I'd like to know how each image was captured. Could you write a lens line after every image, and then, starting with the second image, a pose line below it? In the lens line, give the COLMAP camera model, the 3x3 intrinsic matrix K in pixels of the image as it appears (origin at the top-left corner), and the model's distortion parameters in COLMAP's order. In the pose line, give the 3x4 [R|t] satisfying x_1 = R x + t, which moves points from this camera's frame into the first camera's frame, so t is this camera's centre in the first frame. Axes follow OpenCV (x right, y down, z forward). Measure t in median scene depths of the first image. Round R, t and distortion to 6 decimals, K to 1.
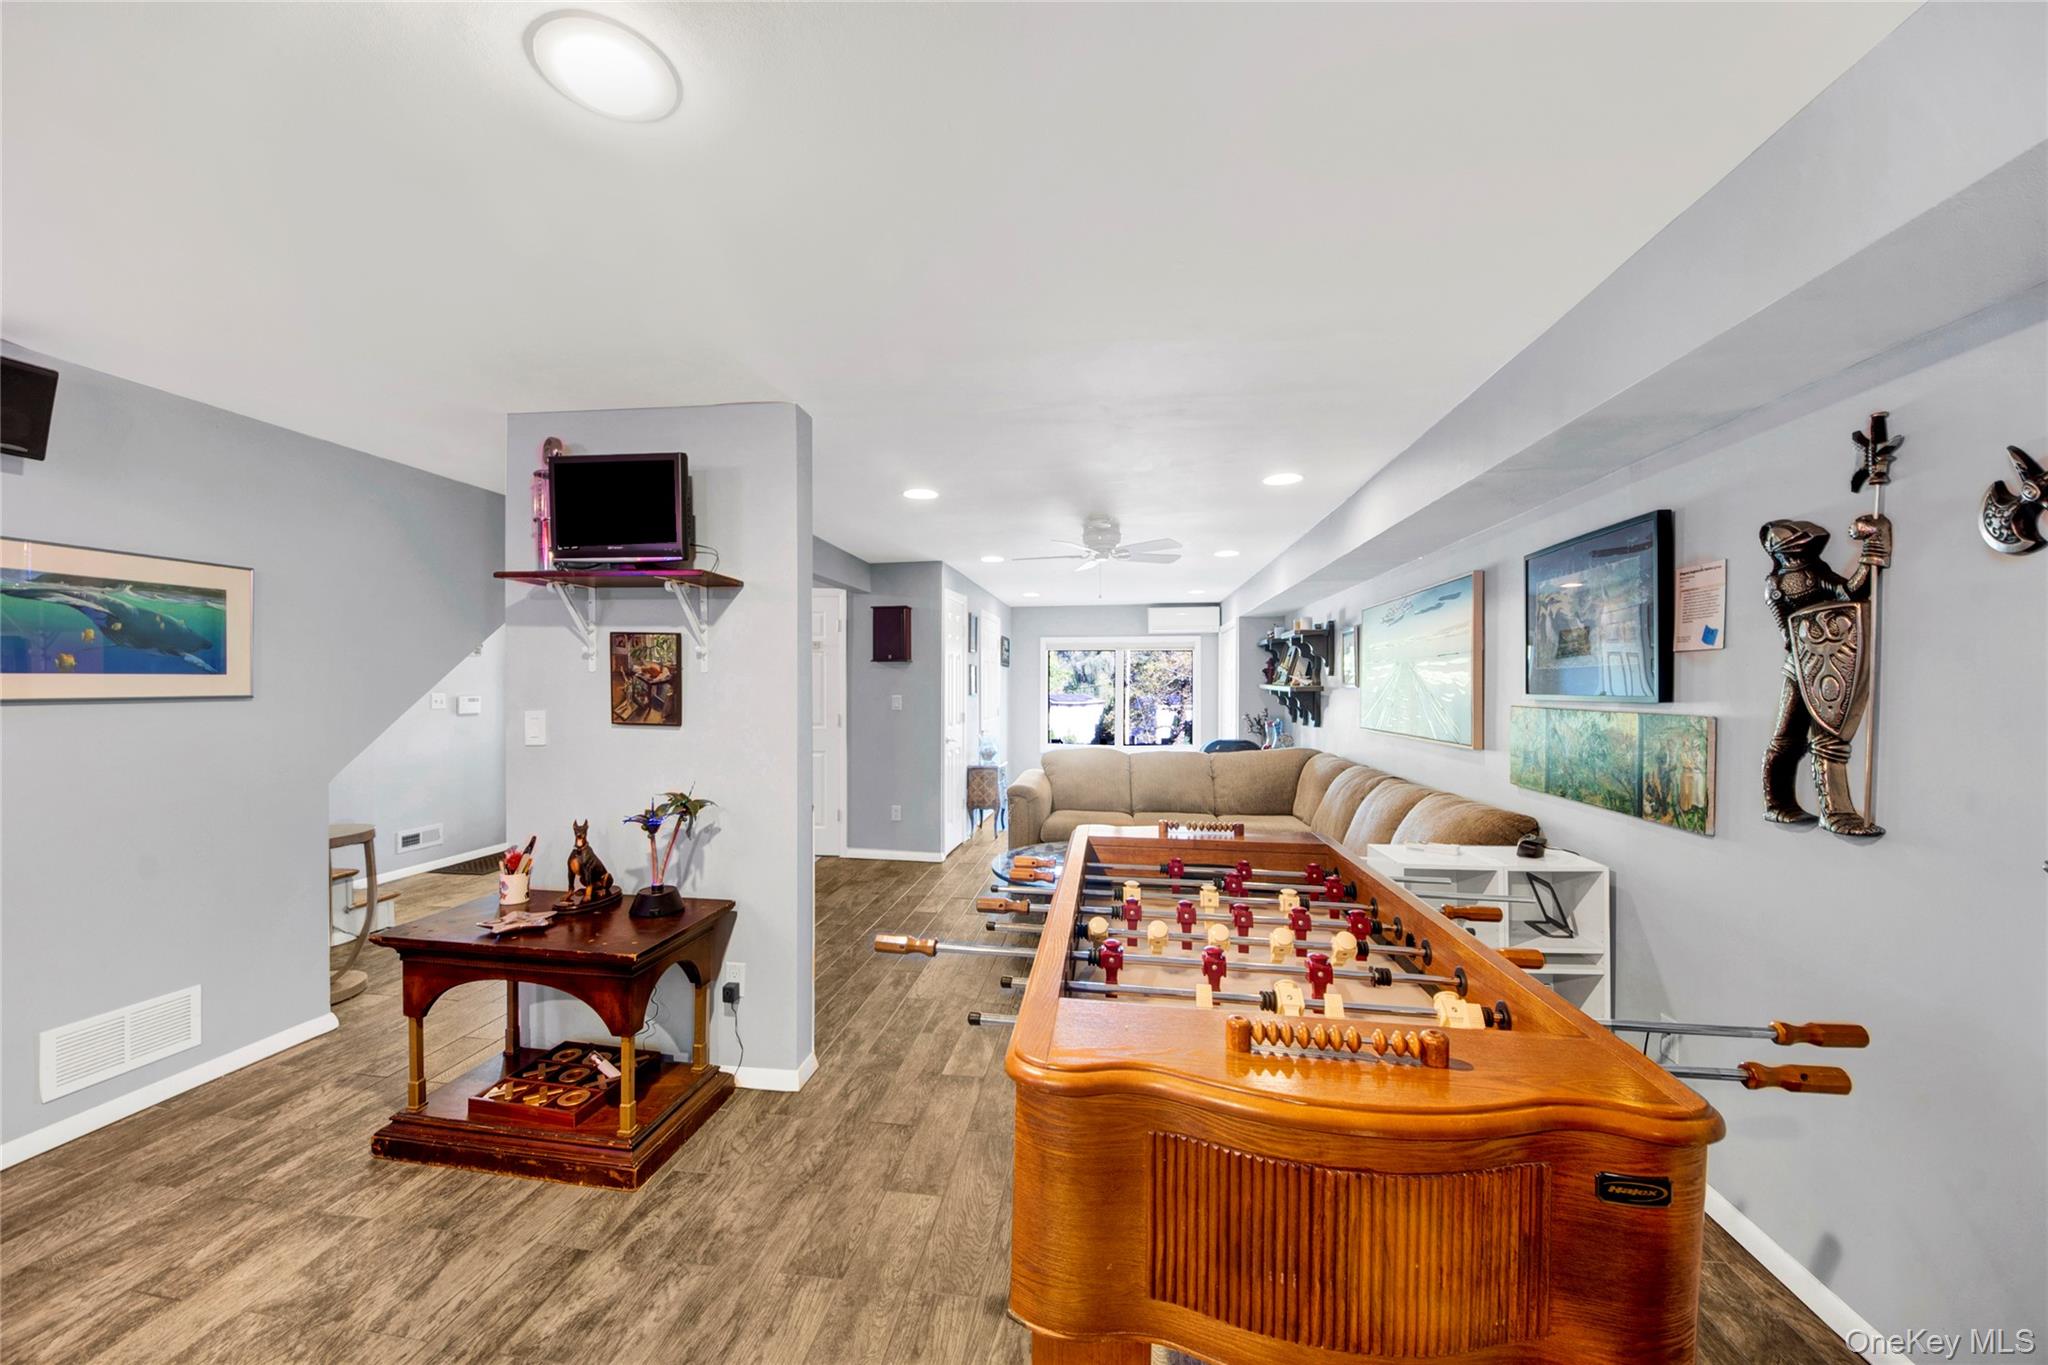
lens RADIAL K [[753.9, 0, 1020.4], [0, 753.9, 687.6], [0, 0, 1]] dist [0.011235, -0.009279]
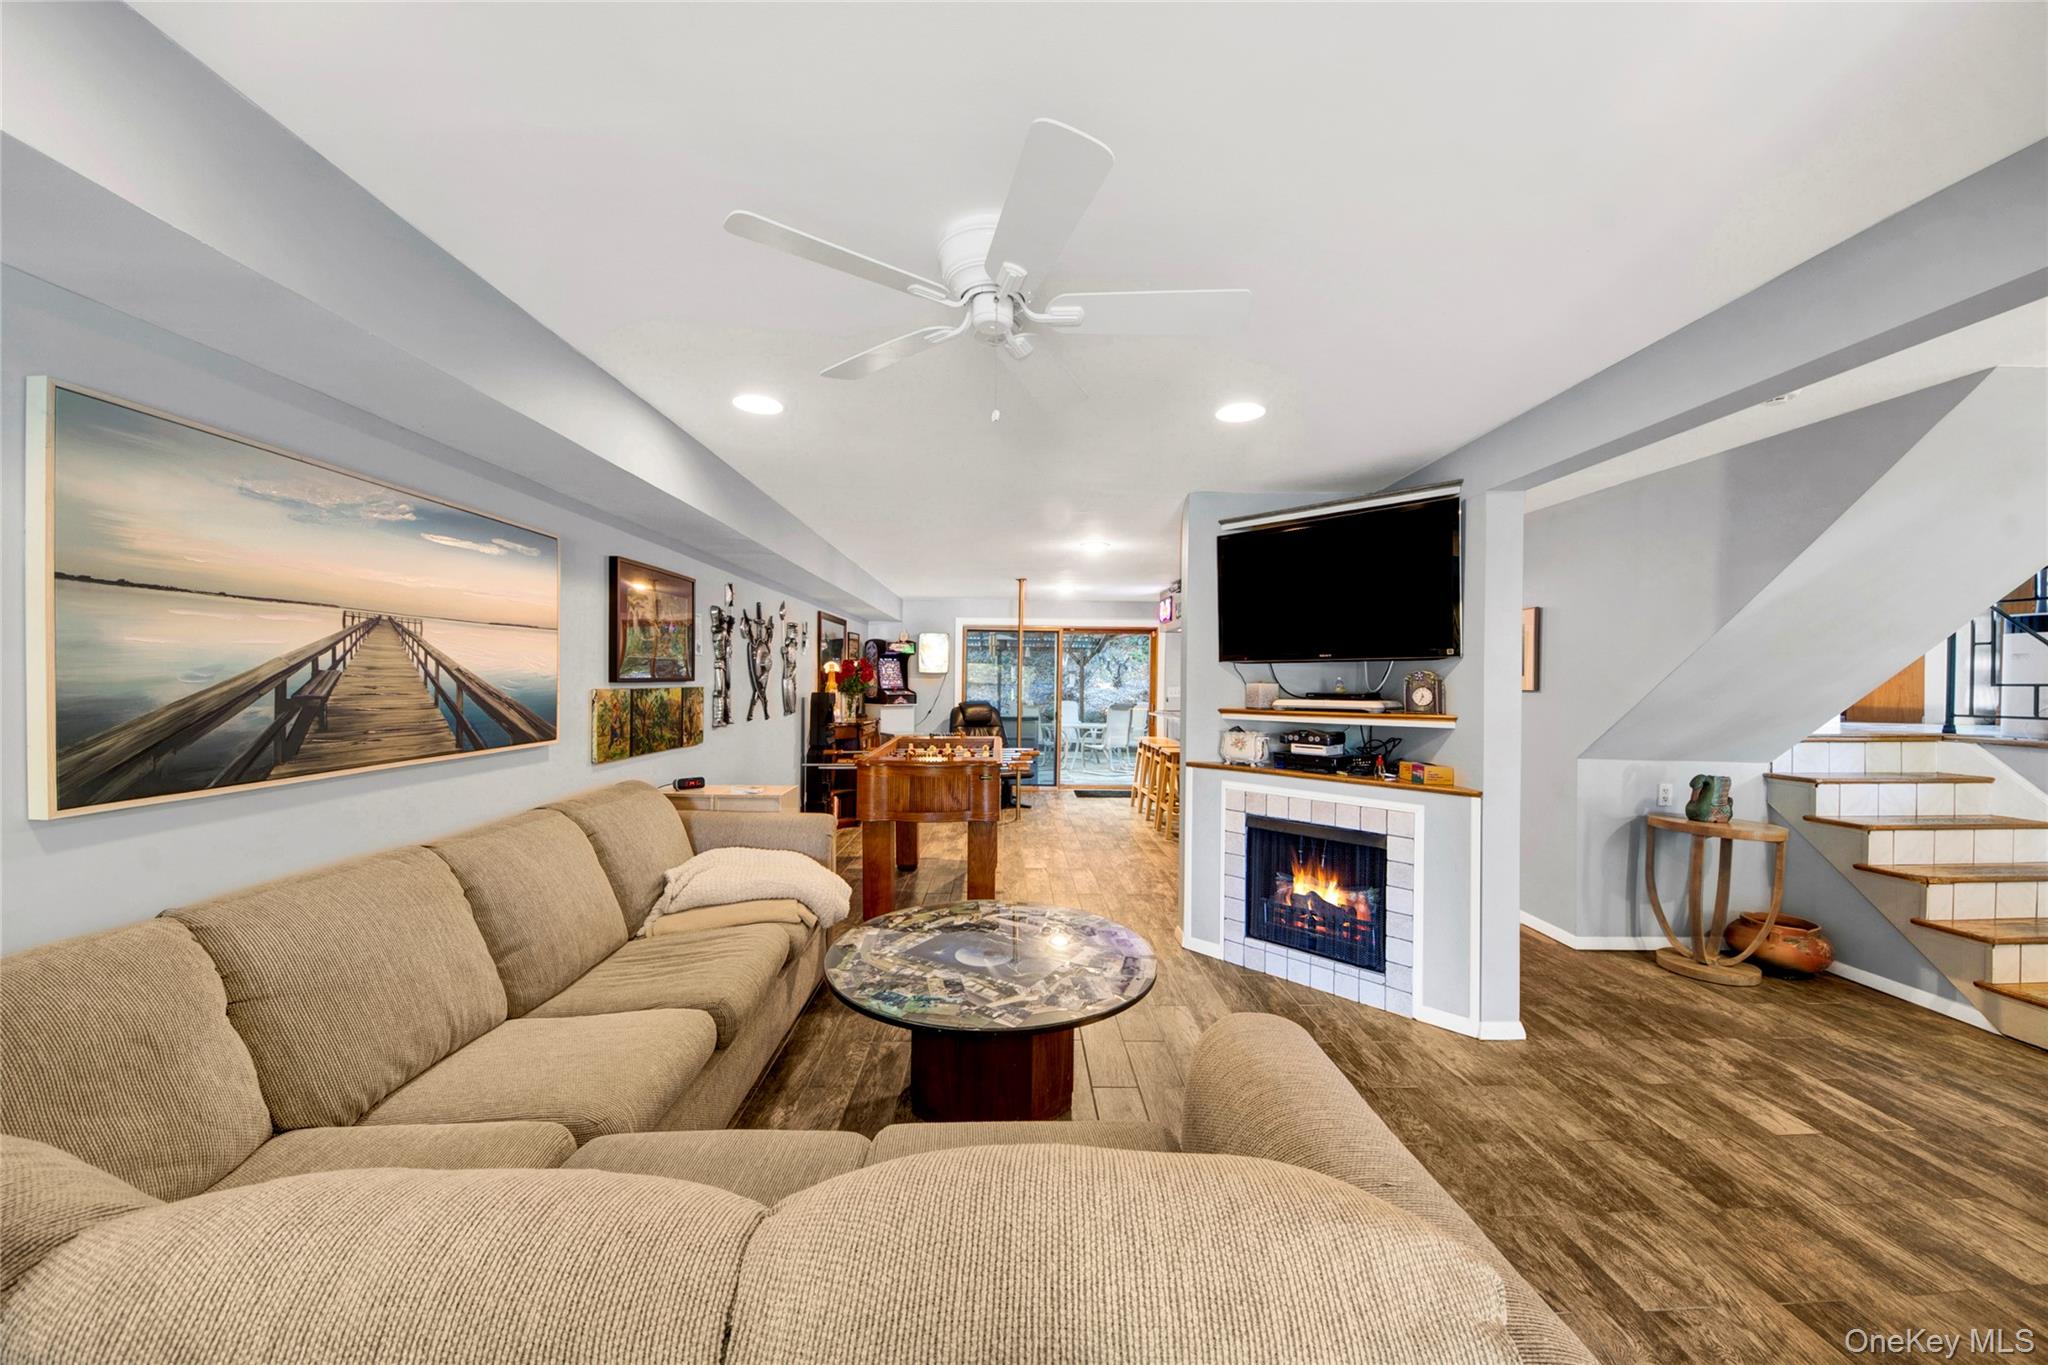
lens RADIAL K [[753.9, 0, 1030.9], [0, 753.9, 684.5], [0, 0, 1]] dist [0.011235, -0.009279]
pose [[-0.985419, -0.009723, -0.169866, 0.123952], [-0.011848, 0.999864, 0.011498, -0.000619], [0.169731, 0.013342, -0.985400, 1.104814]]
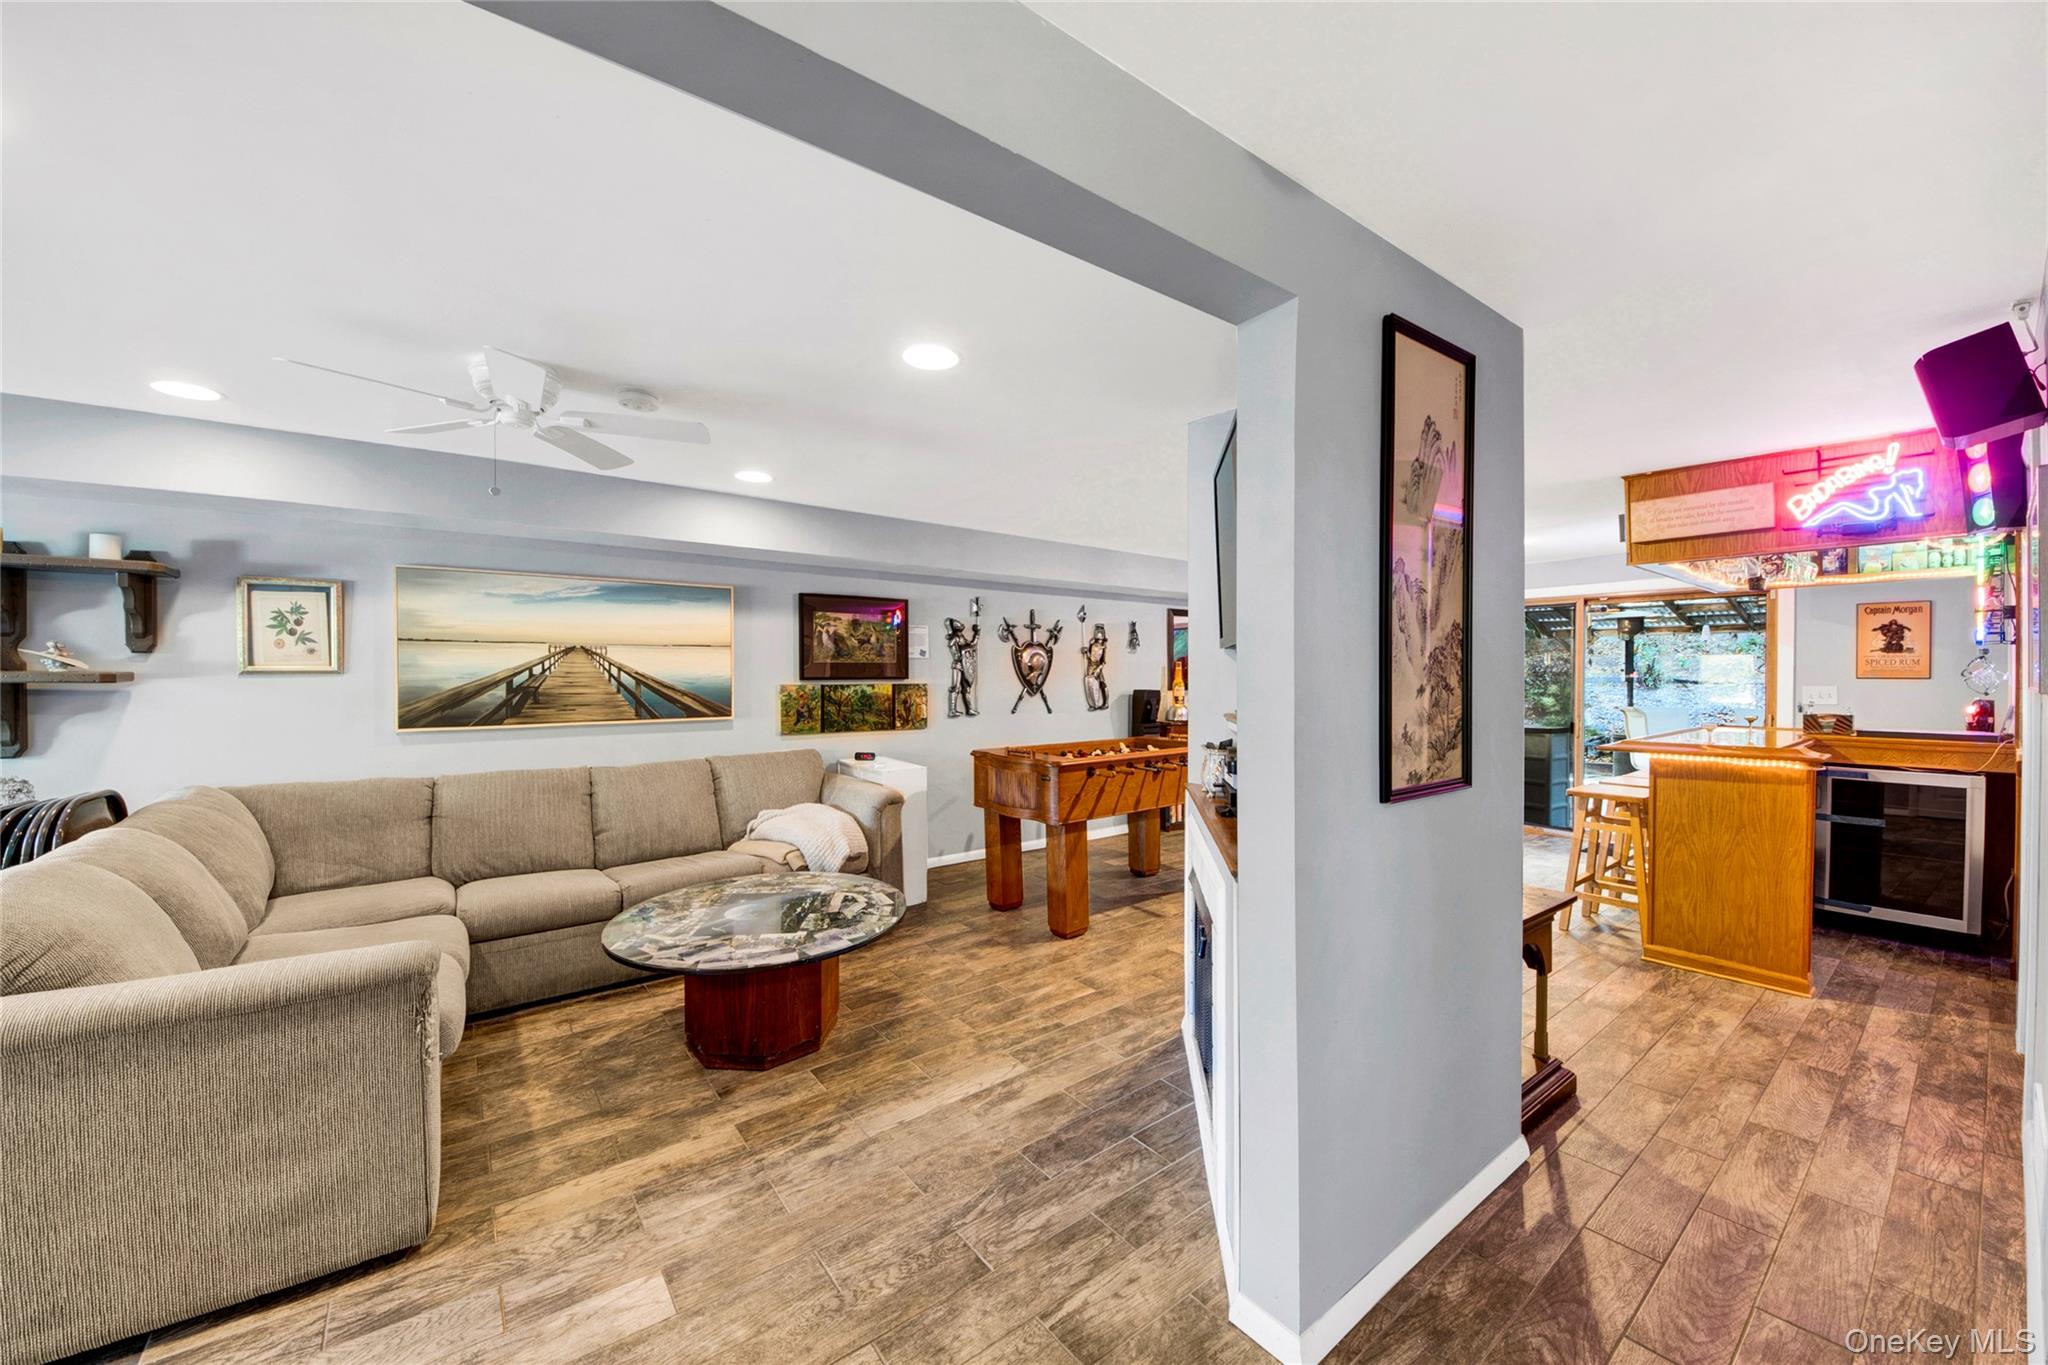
lens RADIAL K [[753.9, 0, 1014.7], [0, 753.9, 677.2], [0, 0, 1]] dist [0.011235, -0.009279]
pose [[-0.710318, -0.005909, 0.703856, -0.403856], [0.000904, 0.999956, 0.009306, -0.002514], [-0.703881, 0.007246, -0.710281, 0.912164]]
